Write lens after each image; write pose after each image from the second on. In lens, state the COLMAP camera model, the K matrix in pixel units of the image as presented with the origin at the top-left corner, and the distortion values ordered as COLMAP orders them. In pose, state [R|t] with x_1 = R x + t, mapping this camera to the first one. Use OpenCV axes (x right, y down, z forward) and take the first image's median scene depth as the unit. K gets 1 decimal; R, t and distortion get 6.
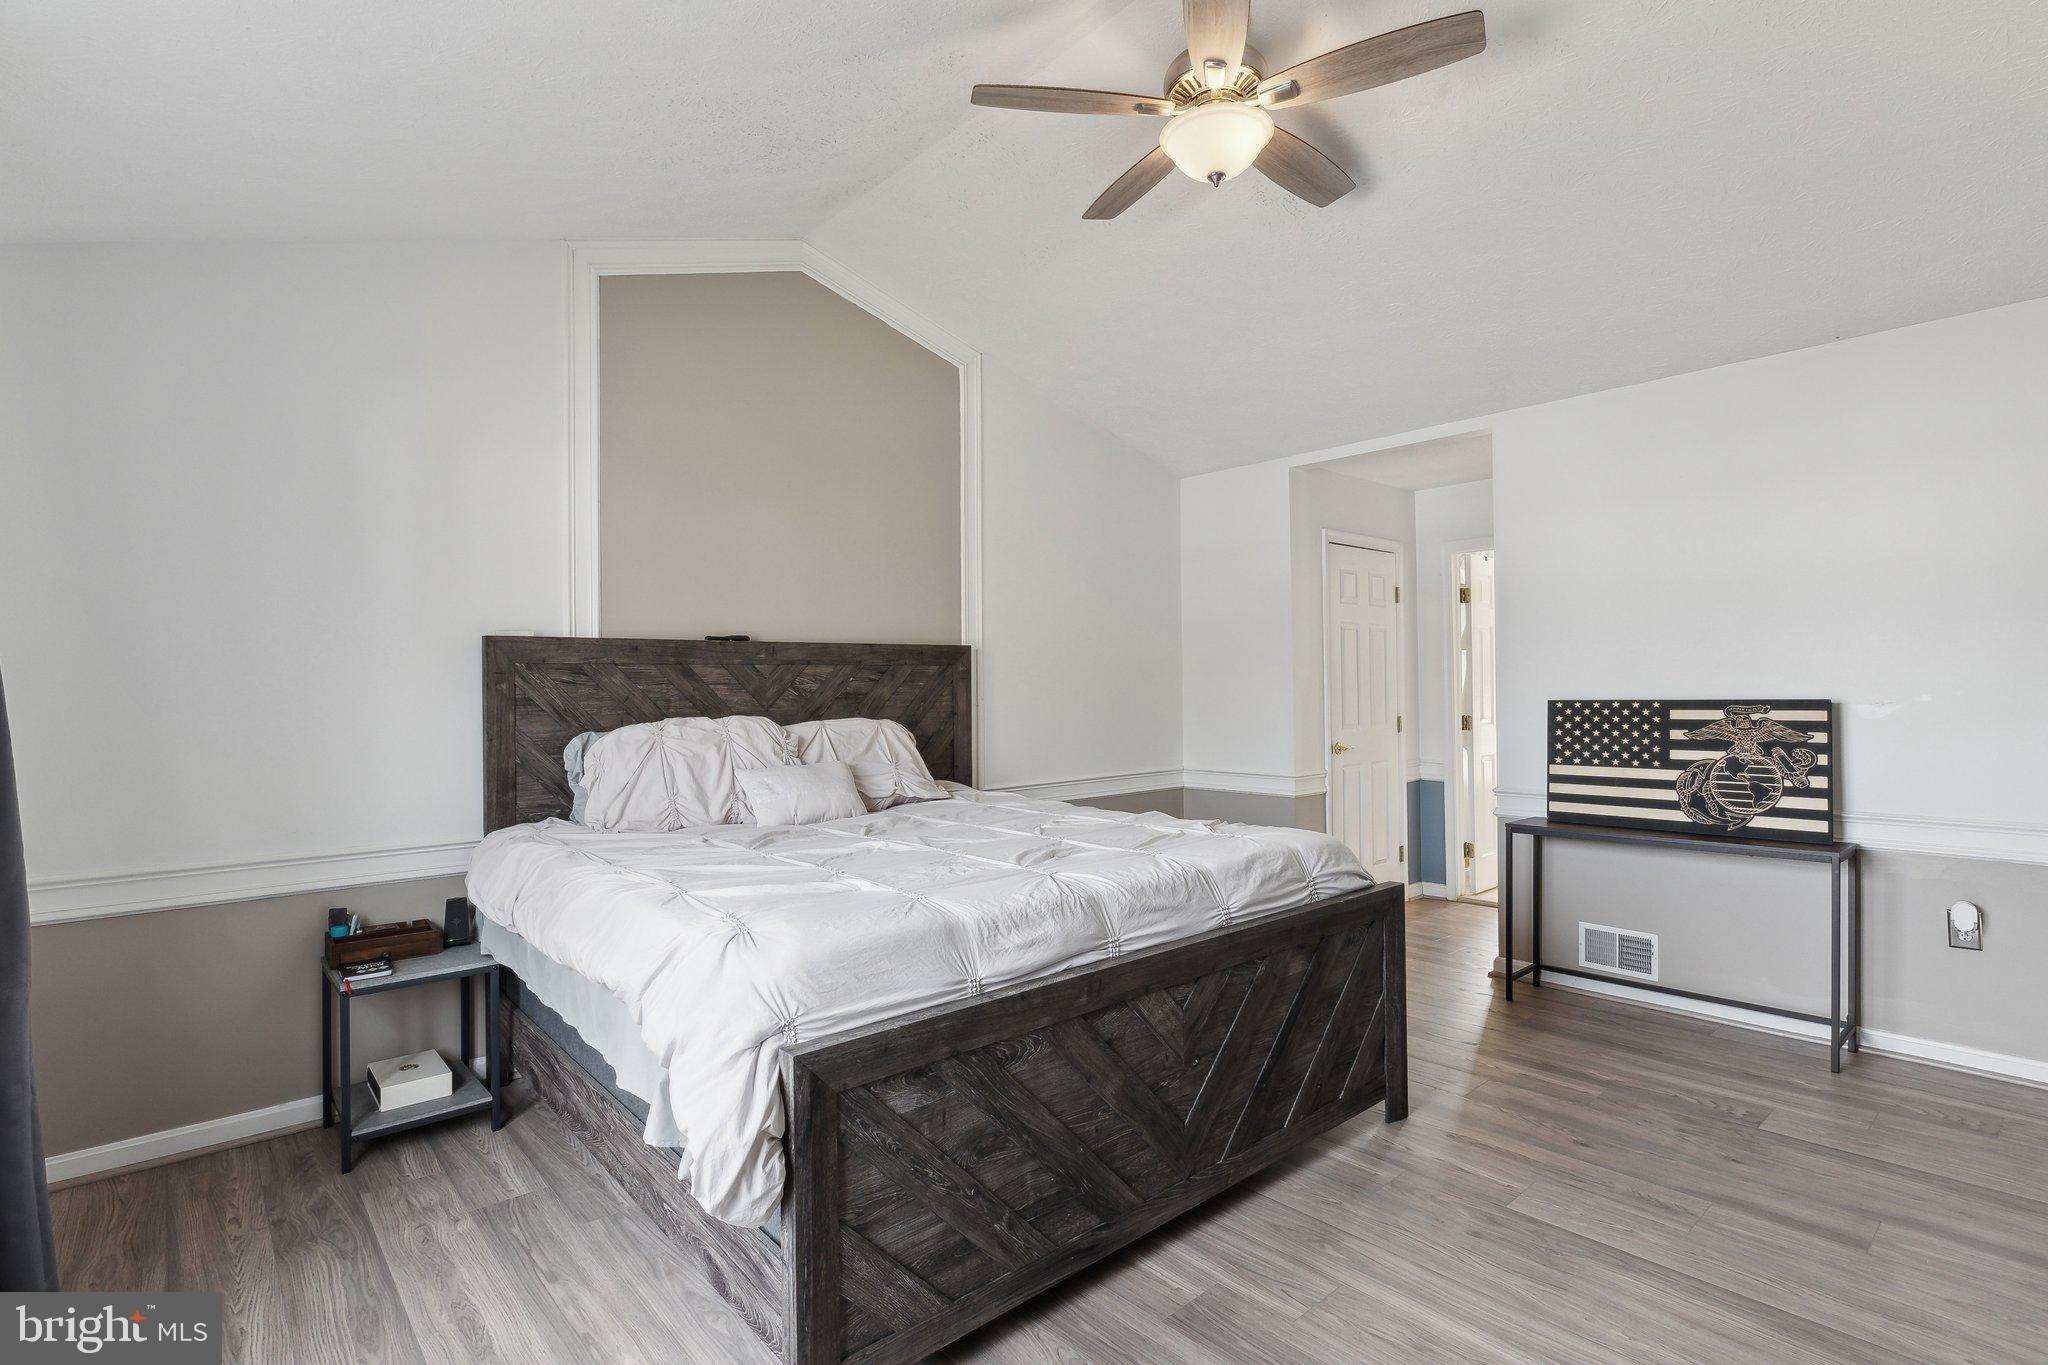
lens RADIAL K [[999.0, 0, 1024.0], [0, 999.0, 682.5], [0, 0, 1]] dist [-0.003634, -0.000184]
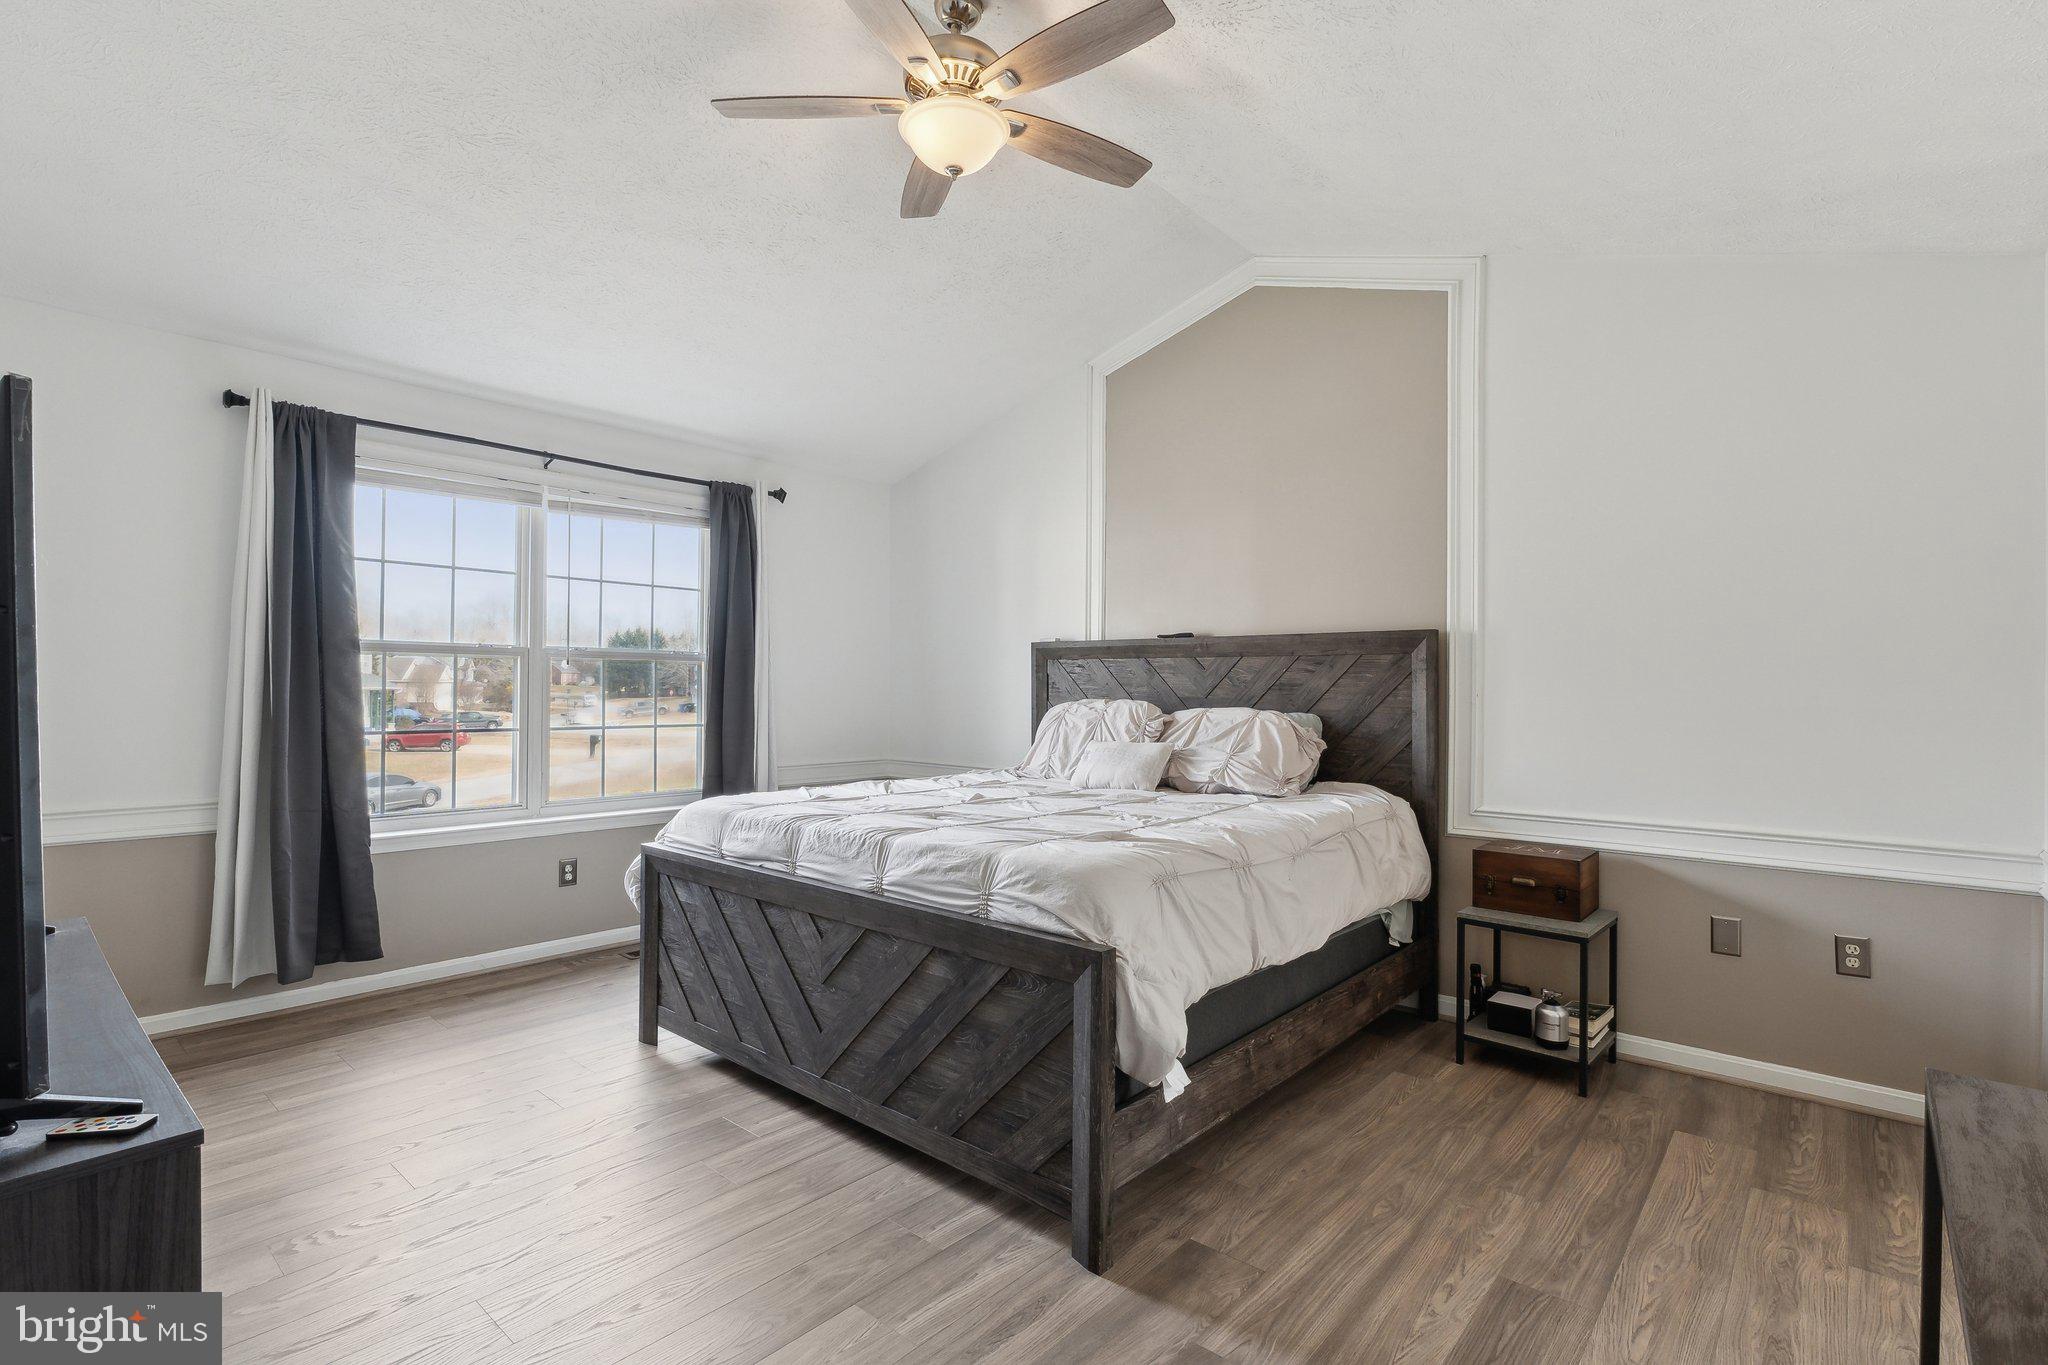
lens RADIAL K [[959.3, 0, 1021.9], [0, 959.3, 686.4], [0, 0, 1]] dist [-0.001040, -0.000059]
pose [[0.129526, 0.018117, -0.991411, 1.172910], [-0.006775, 0.999826, 0.017385, -0.002659], [0.991553, 0.004465, 0.129626, 0.946780]]
